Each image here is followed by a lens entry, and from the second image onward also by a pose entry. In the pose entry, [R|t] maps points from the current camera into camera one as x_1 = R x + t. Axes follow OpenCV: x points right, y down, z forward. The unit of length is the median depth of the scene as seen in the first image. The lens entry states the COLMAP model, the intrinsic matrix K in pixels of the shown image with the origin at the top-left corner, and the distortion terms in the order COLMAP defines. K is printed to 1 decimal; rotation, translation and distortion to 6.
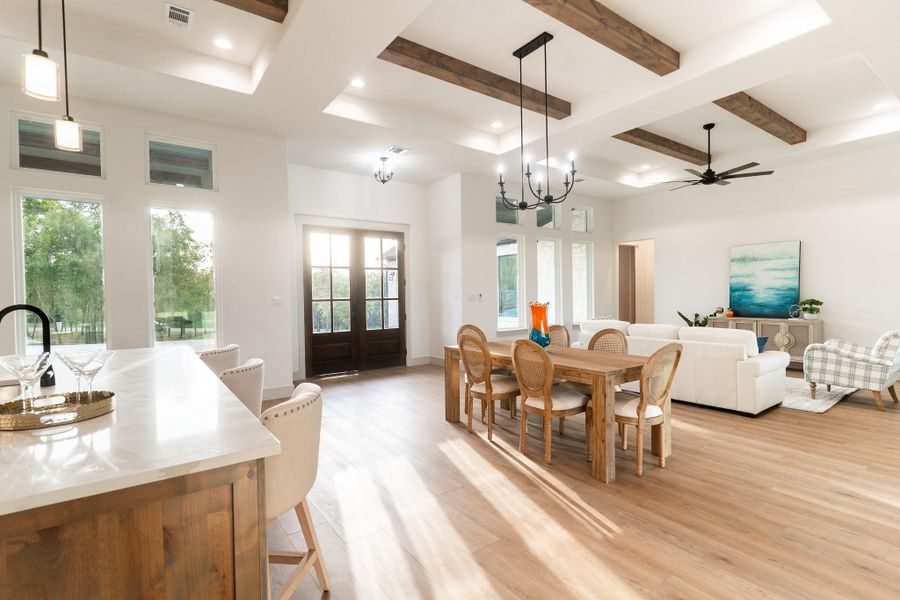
lens RADIAL K [[437.9, 0, 462.0], [0, 437.9, 300.5], [0, 0, 1]] dist [0.002760, -0.001963]
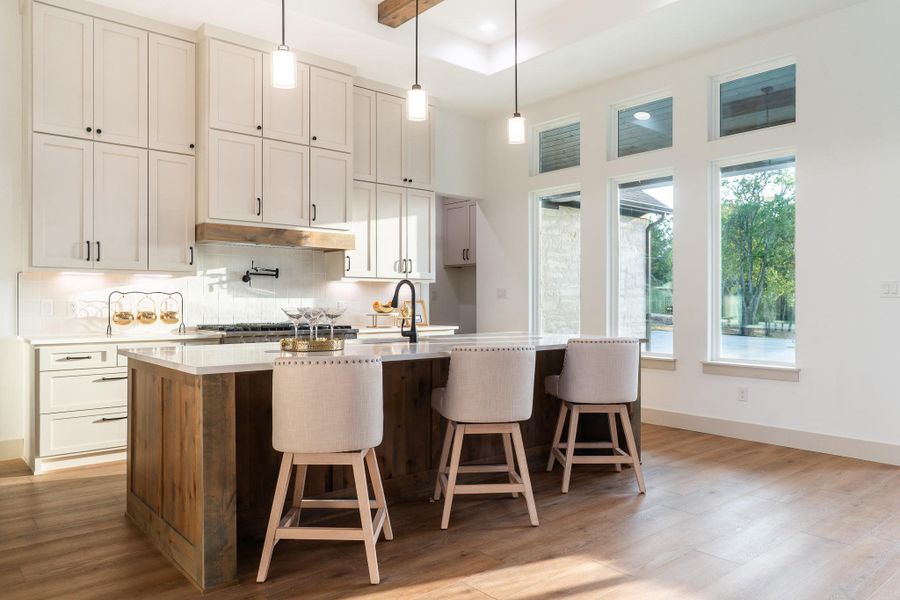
lens RADIAL K [[617.1, 0, 410.1], [0, 617.1, 306.7], [0, 0, 1]] dist [0.001890, 0.004438]
pose [[0.032866, 0.024784, -0.999152, 0.452989], [-0.019581, 0.999517, 0.024149, 0.023446], [0.999268, 0.018771, 0.033335, 0.477500]]
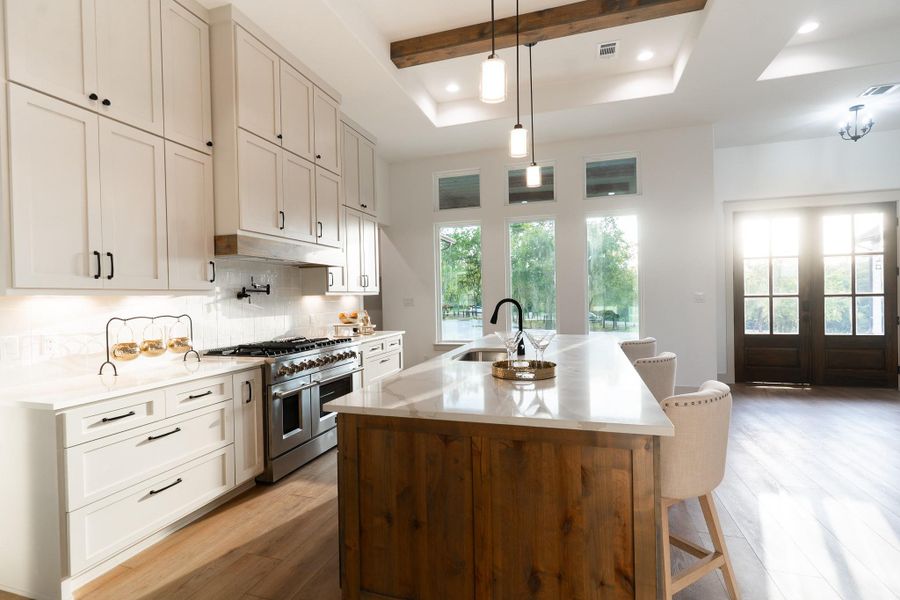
lens RADIAL K [[437.9, 0, 433.8], [0, 437.9, 302.1], [0, 0, 1]] dist [0.002760, -0.001963]
pose [[0.572704, 0.013665, -0.819648, 0.040186], [-0.002889, 0.999888, 0.014651, 0.000040], [0.819757, -0.006023, 0.572680, -0.035041]]
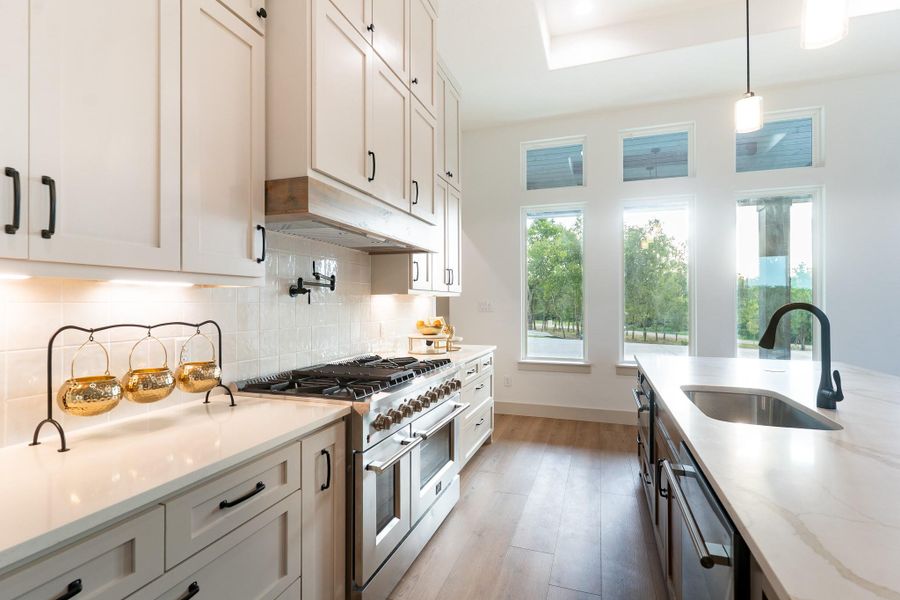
lens RADIAL K [[437.9, 0, 438.4], [0, 437.9, 301.3], [0, 0, 1]] dist [0.002760, -0.001963]
pose [[0.560033, 0.010975, -0.828398, -0.353712], [-0.021287, 0.999773, -0.001145, 0.011112], [0.828197, 0.018275, 0.560139, -0.008007]]
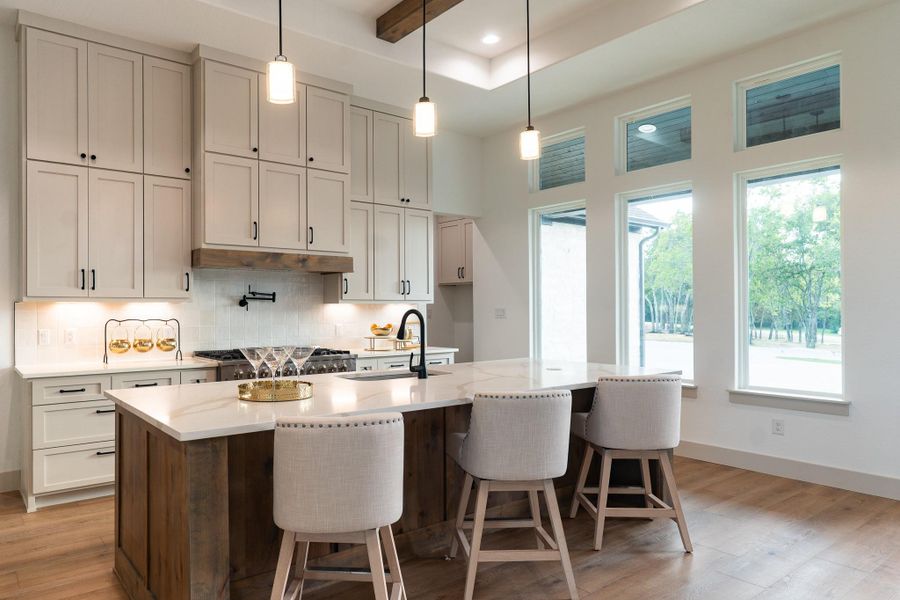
lens RADIAL K [[573.3, 0, 360.1], [0, 573.3, 309.2], [0, 0, 1]] dist [-0.006989, 0.008131]
pose [[-0.028572, 0.013170, -0.999505, 0.313412], [-0.010981, 0.999849, 0.013488, -0.005387], [0.999531, 0.011361, -0.028423, 0.449216]]
